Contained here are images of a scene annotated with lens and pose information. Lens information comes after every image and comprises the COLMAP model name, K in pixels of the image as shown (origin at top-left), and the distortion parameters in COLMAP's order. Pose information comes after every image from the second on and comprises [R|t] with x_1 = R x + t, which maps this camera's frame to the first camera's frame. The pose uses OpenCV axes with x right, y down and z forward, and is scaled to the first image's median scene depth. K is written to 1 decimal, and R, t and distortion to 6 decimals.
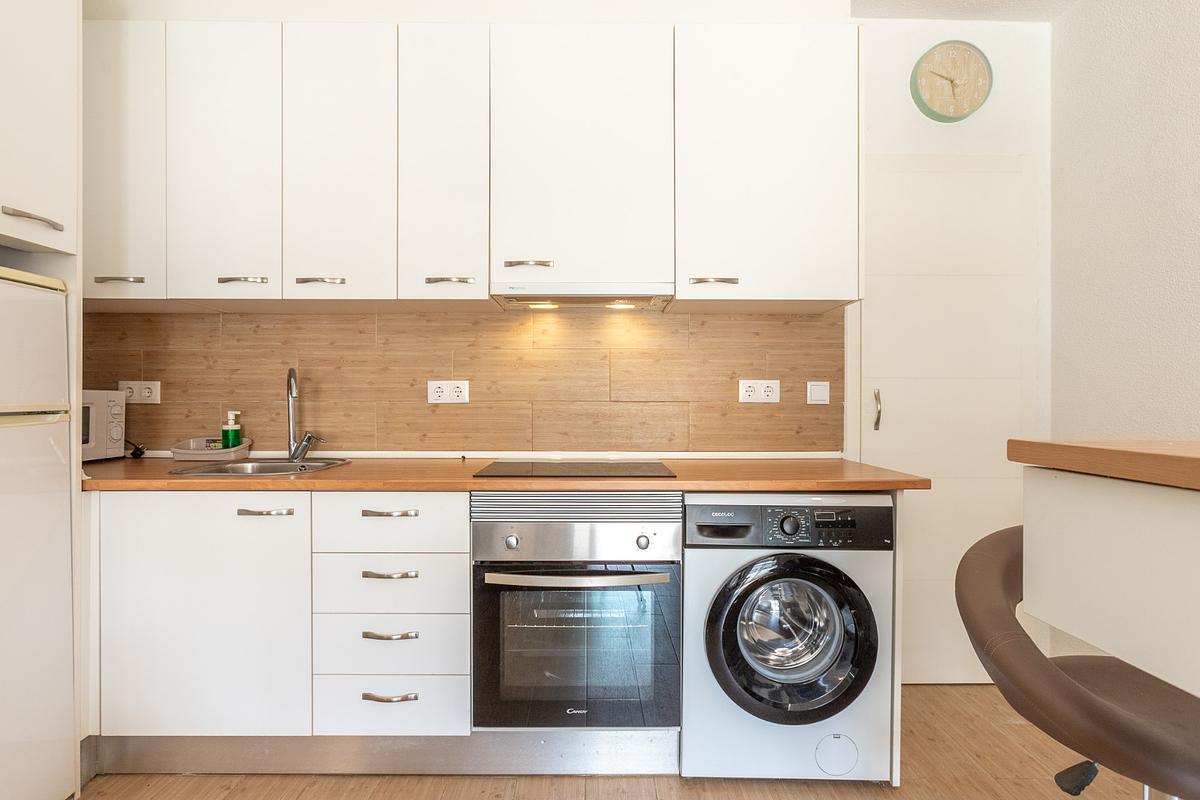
lens RADIAL K [[605.7, 0, 595.5], [0, 605.7, 403.2], [0, 0, 1]] dist [-0.012671, 0.011755]
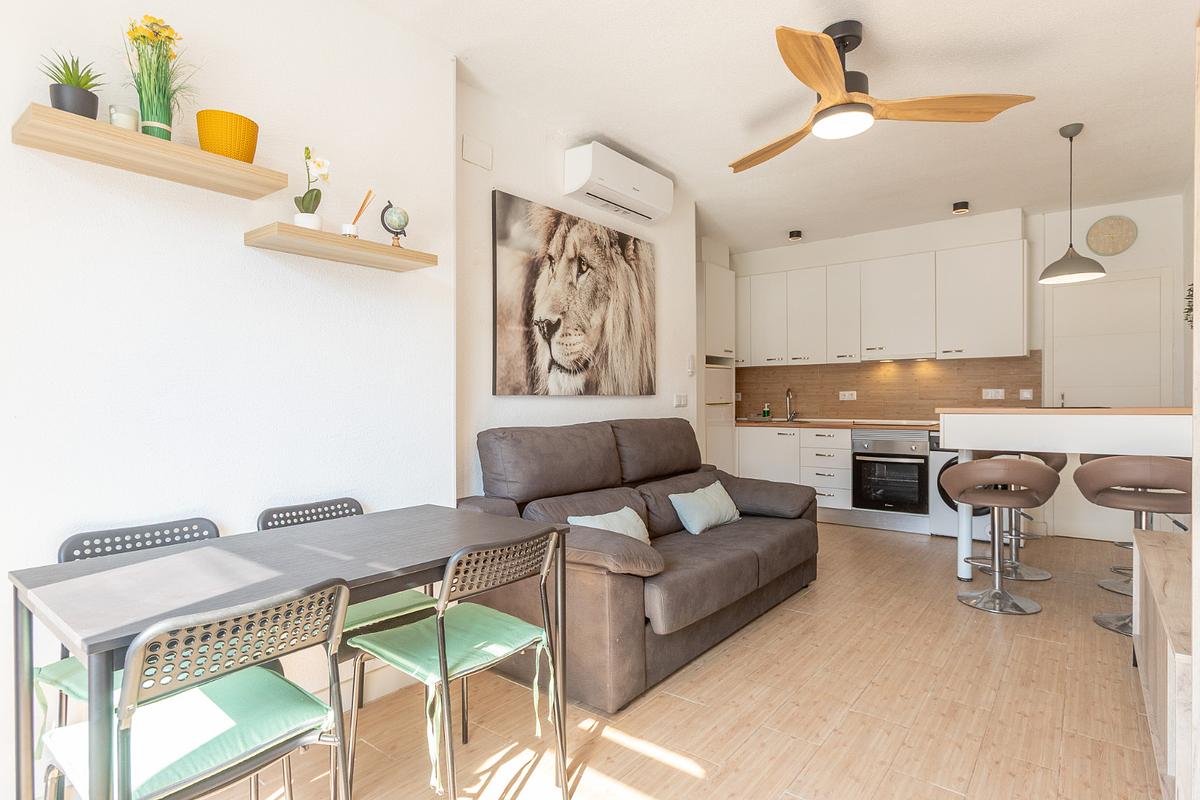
lens RADIAL K [[605.7, 0, 598.7], [0, 605.7, 402.6], [0, 0, 1]] dist [-0.012671, 0.011755]
pose [[0.771749, -0.002700, -0.635921, 0.559857], [0.005410, 0.999983, 0.002319, -0.001561], [0.635904, -0.005230, 0.771750, -1.614078]]
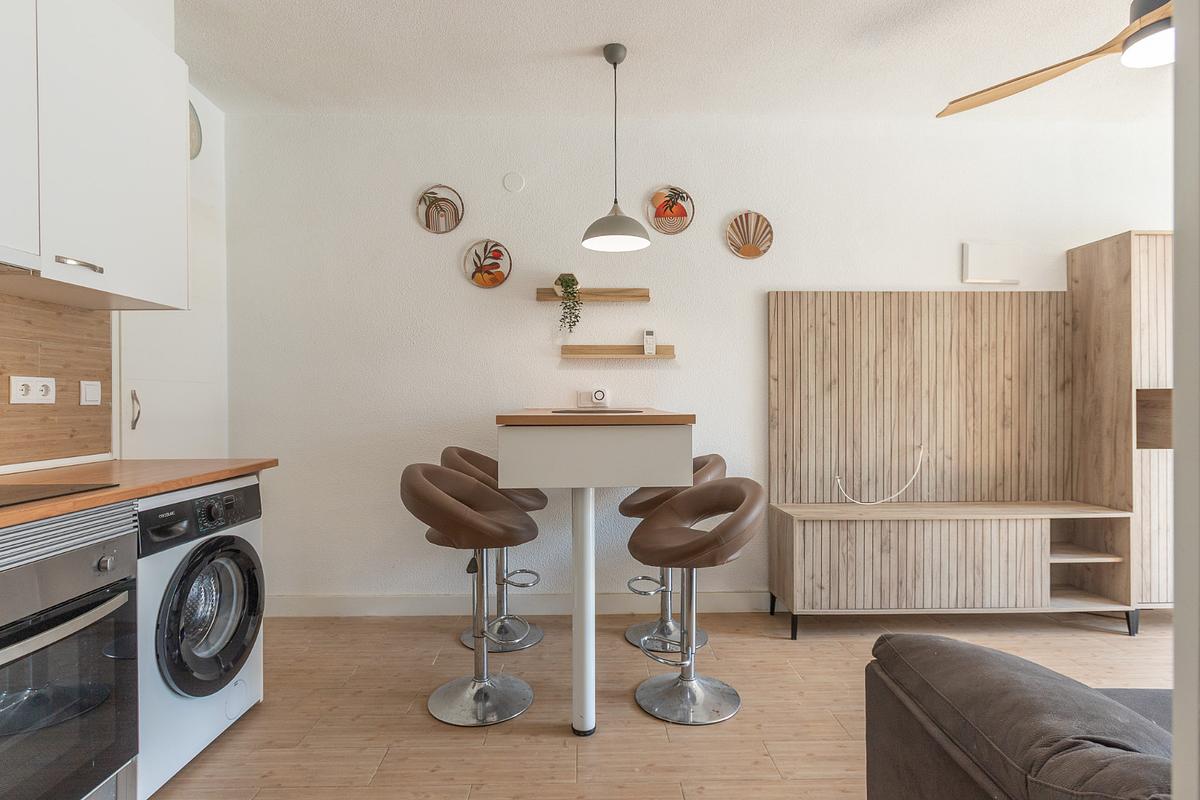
lens RADIAL K [[605.7, 0, 597.8], [0, 605.7, 402.0], [0, 0, 1]] dist [-0.012671, 0.011755]
pose [[-0.012061, -0.006385, 0.999907, -0.583205], [0.009337, 0.999935, 0.006498, -0.001596], [-0.999884, 0.009414, -0.012001, 0.220841]]
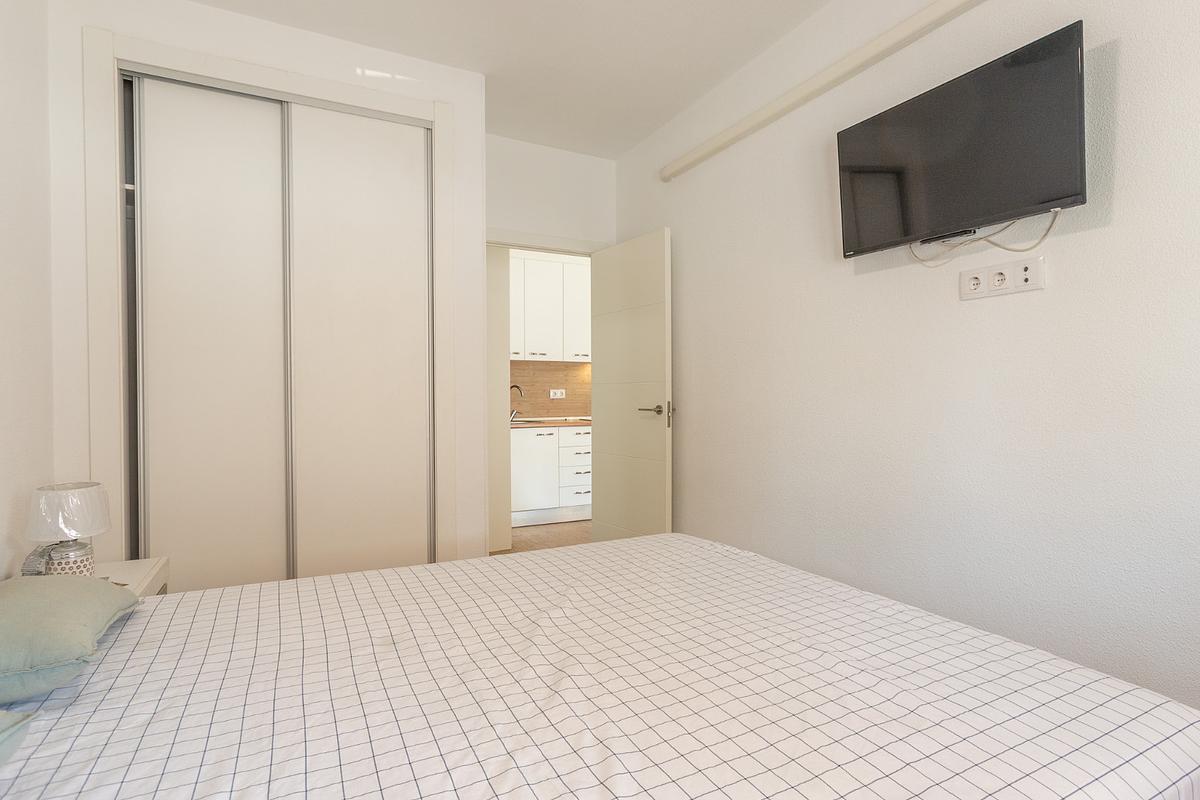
lens RADIAL K [[605.7, 0, 599.4], [0, 605.7, 399.7], [0, 0, 1]] dist [-0.012671, 0.011755]
pose [[0.889001, -0.006835, 0.457854, -1.267112], [0.007692, 0.999970, -0.000008, 0.006897], [-0.457840, 0.003529, 0.889028, -1.360754]]
